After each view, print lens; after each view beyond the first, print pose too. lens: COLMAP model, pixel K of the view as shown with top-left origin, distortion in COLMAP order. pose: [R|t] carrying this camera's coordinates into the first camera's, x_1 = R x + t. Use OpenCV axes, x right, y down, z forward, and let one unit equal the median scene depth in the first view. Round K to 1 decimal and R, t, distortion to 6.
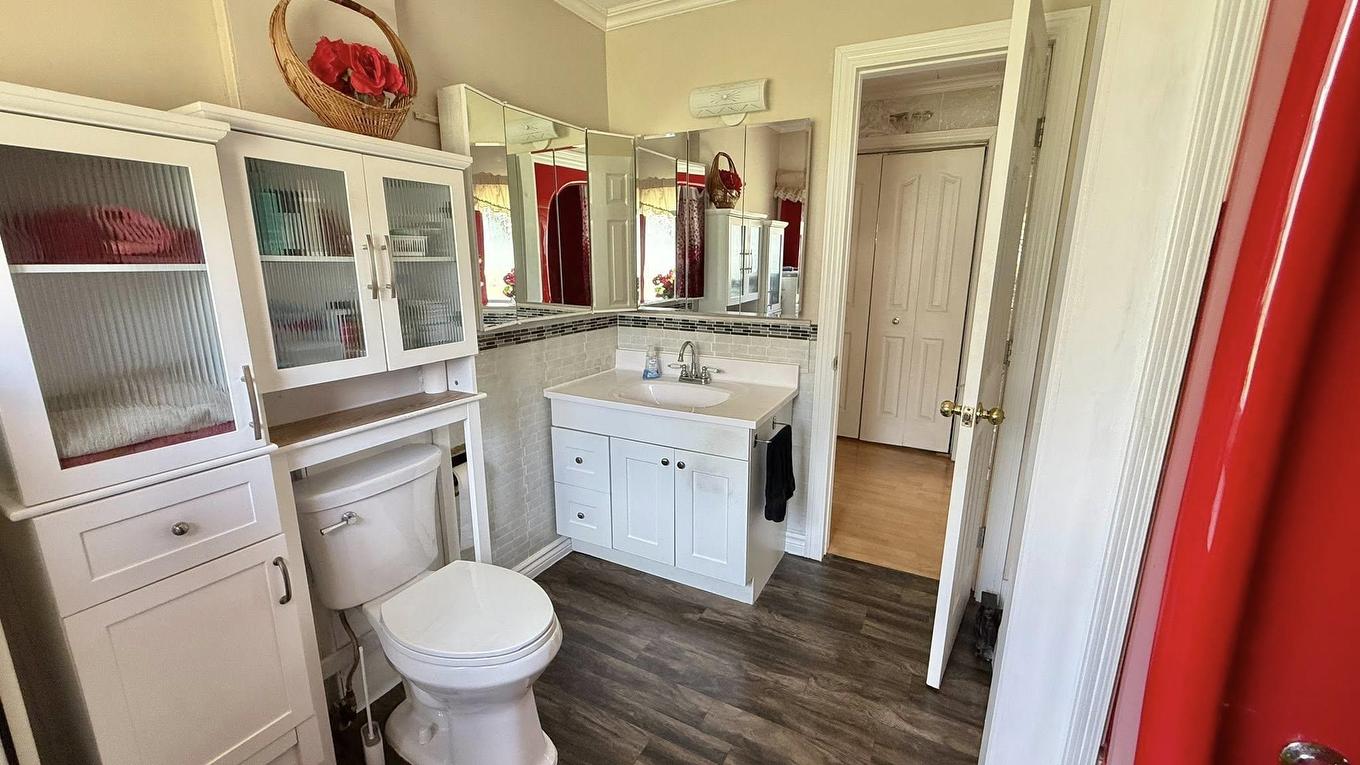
lens RADIAL K [[541.1, 0, 679.8], [0, 541.1, 383.4], [0, 0, 1]] dist [-0.000963, 0.000397]
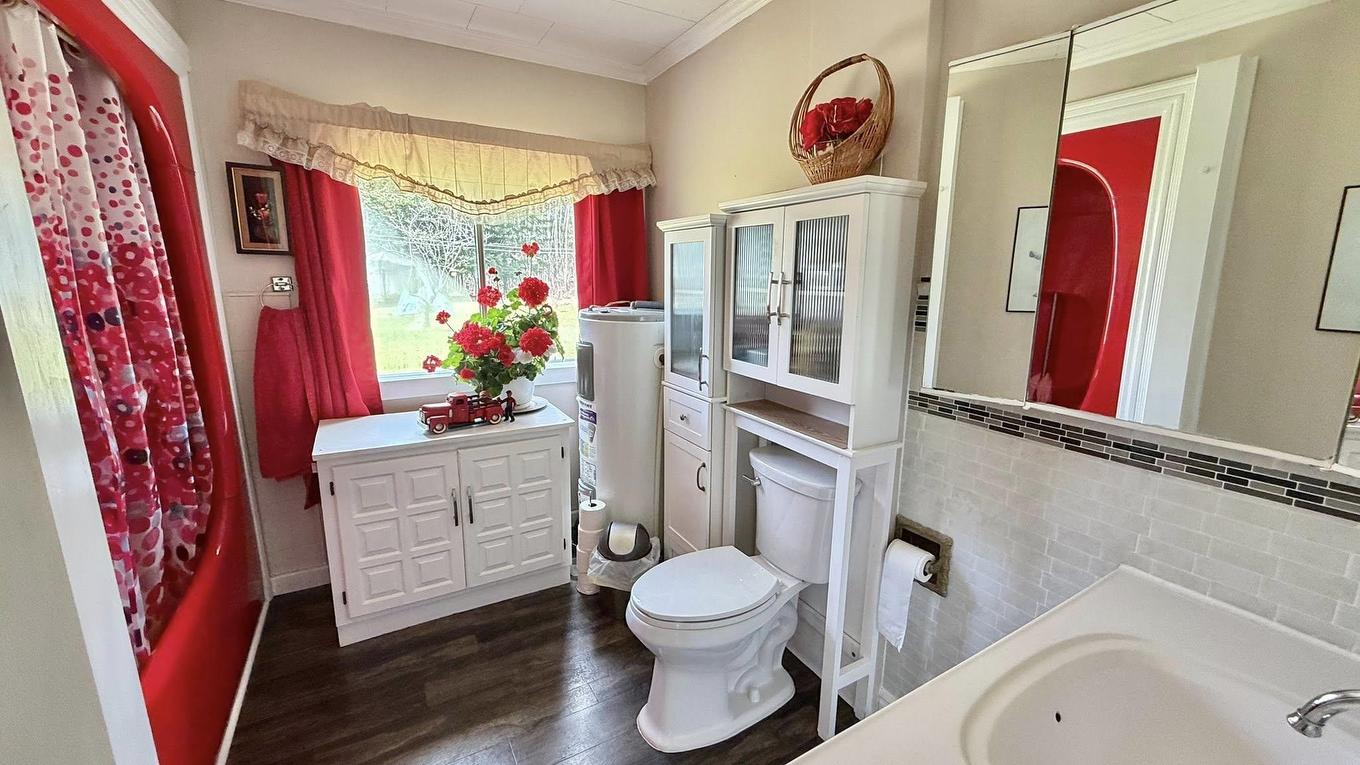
lens RADIAL K [[541.1, 0, 680.8], [0, 541.1, 381.5], [0, 0, 1]] dist [-0.000963, 0.000397]
pose [[-0.526908, 0.150086, -0.836566, 0.436983], [-0.199533, 0.934932, 0.293409, -0.267184], [0.826169, 0.321521, -0.462676, 1.088733]]
